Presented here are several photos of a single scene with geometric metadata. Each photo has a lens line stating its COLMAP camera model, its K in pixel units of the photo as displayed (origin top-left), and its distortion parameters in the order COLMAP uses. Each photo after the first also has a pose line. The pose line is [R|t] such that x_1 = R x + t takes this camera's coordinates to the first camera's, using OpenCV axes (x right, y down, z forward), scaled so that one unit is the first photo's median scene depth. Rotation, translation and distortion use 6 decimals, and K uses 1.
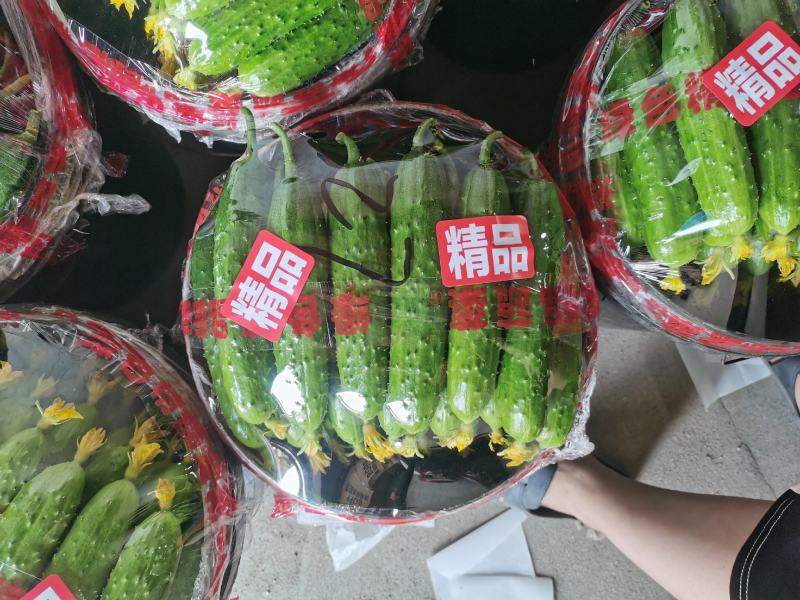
lens RADIAL K [[613.0, 0, 400.0], [0, 613.0, 300.0], [0, 0, 1]] dist [0.054280, -0.060237]
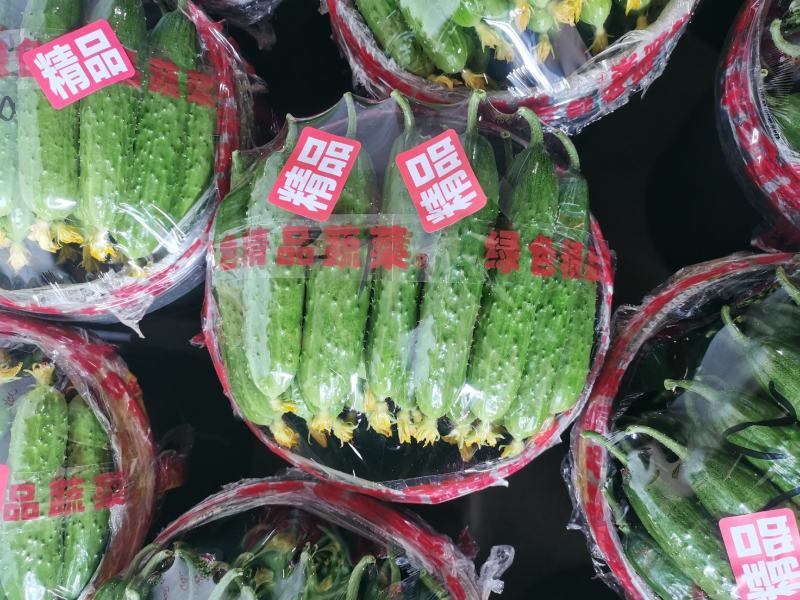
lens RADIAL K [[613.0, 0, 400.0], [0, 613.0, 300.0], [0, 0, 1]] dist [0.054280, -0.060237]
pose [[0.706206, -0.707897, -0.012456, -0.319427], [0.700879, 0.701478, -0.129219, -0.577241], [0.100212, 0.082525, 0.991538, -0.049890]]
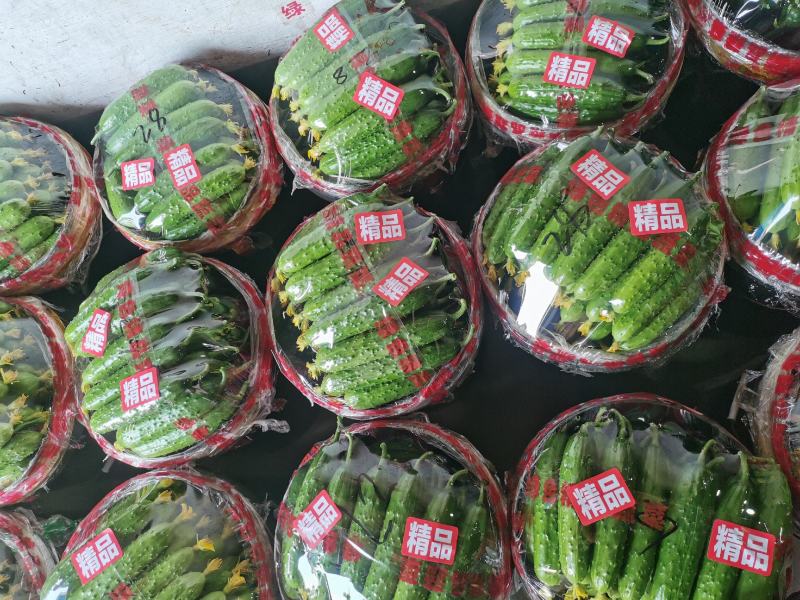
lens RADIAL K [[613.0, 0, 400.0], [0, 613.0, 300.0], [0, 0, 1]] dist [0.054280, -0.060237]
pose [[0.928238, 0.240866, -0.283476, 0.399094], [-0.287710, 0.947916, -0.136670, -0.475969], [0.235792, 0.208421, 0.949191, -0.896309]]
